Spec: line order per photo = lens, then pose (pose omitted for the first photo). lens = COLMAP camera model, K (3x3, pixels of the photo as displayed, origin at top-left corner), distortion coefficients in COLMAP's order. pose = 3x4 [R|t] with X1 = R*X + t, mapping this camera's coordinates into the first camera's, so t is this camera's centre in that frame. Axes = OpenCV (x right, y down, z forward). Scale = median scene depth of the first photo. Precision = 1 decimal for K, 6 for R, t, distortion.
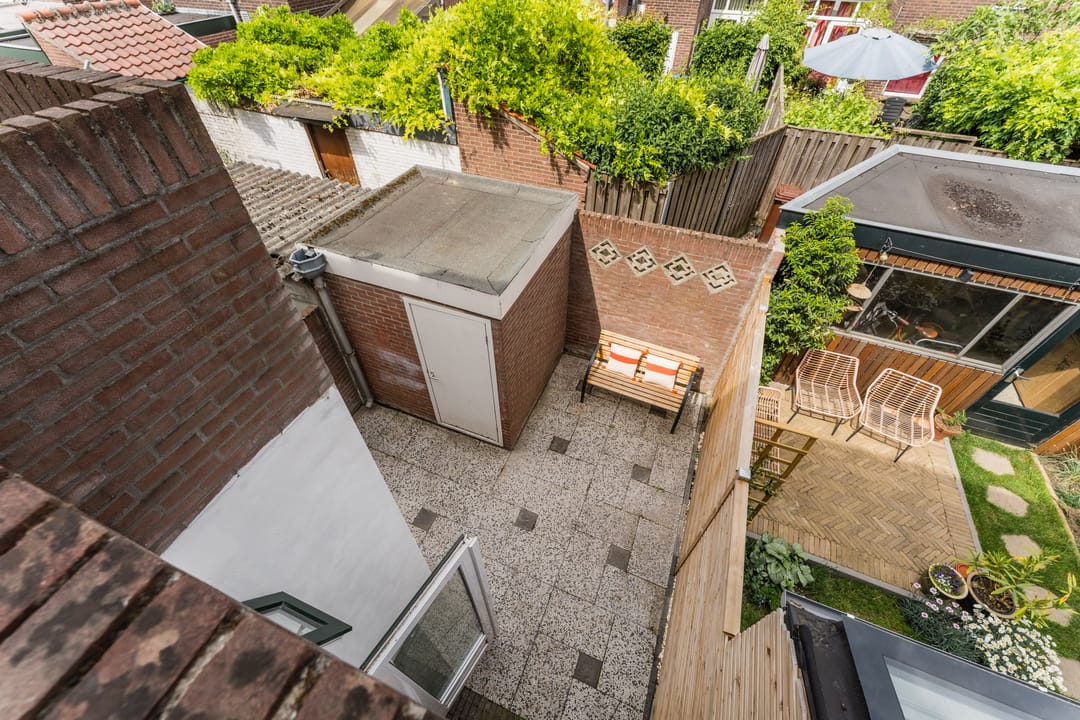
lens RADIAL K [[448.2, 0, 535.5], [0, 448.2, 366.9], [0, 0, 1]] dist [0.000846, -0.001060]
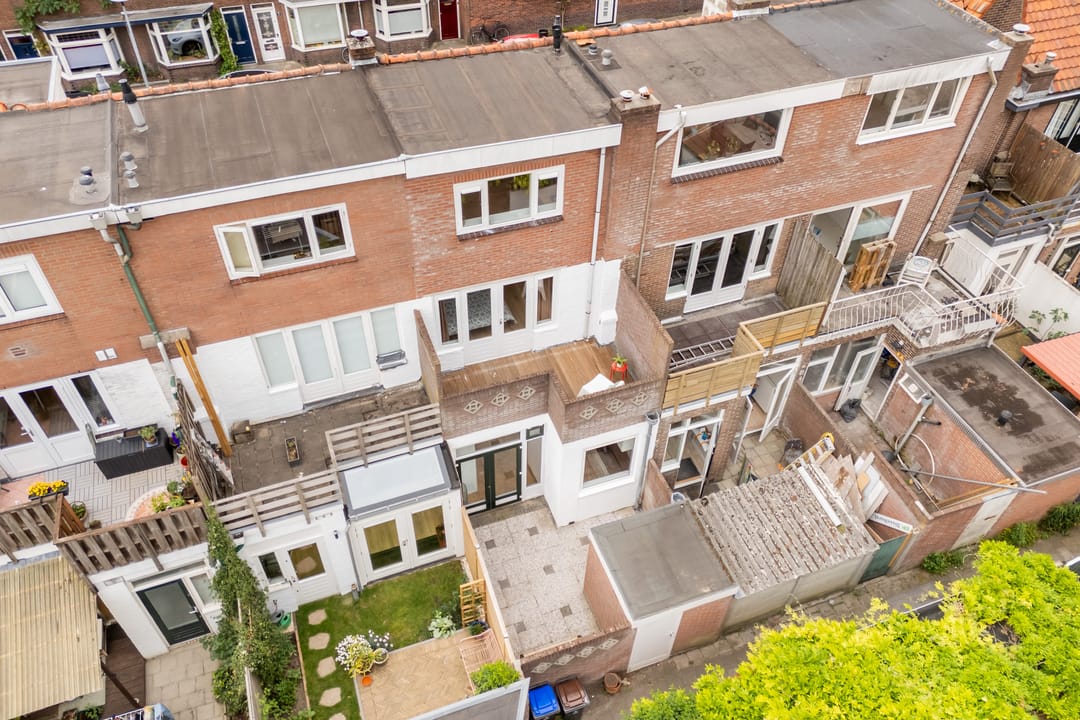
lens RADIAL K [[805.2, 0, 546.0], [0, 805.2, 359.0], [0, 0, 1]] dist [0.073406, -0.064042]
pose [[-0.742305, 0.460907, -0.486363, 1.481203], [-0.498062, 0.106025, 0.860635, -3.244485], [0.448239, 0.881092, 0.150857, -0.467784]]
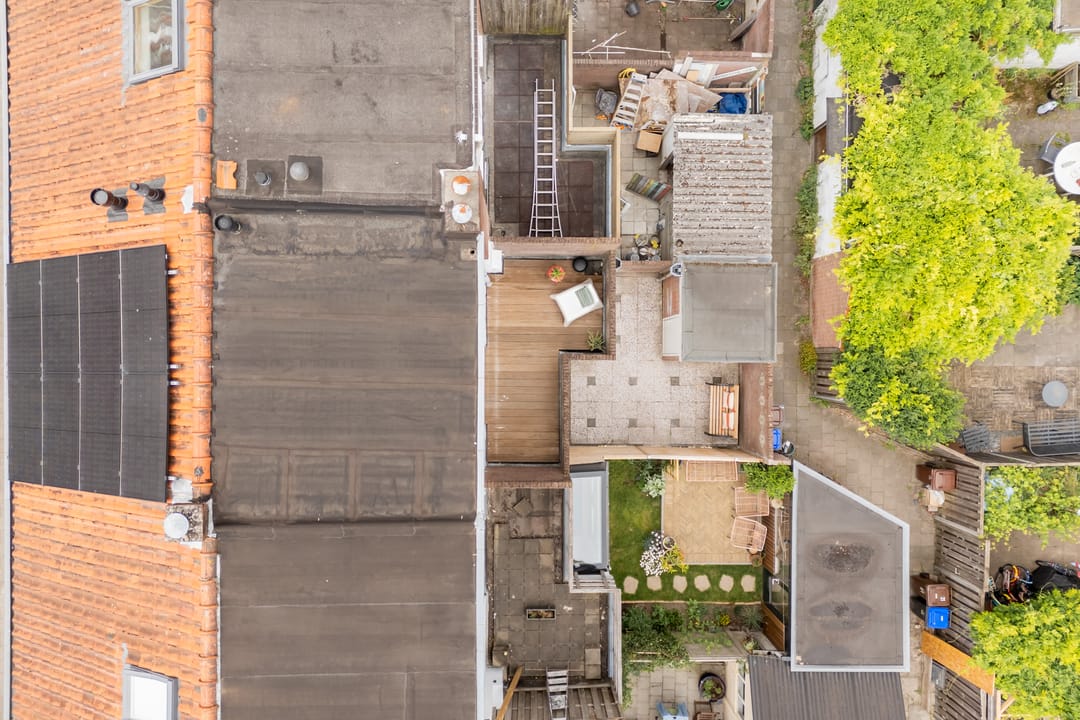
lens RADIAL K [[805.2, 0, 545.4], [0, 805.2, 351.8], [0, 0, 1]] dist [0.073406, -0.064042]
pose [[0.364417, 0.931127, 0.014246, -0.425707], [-0.690011, 0.259715, 0.675598, -2.382141], [0.625368, -0.256030, 0.737132, -2.510239]]
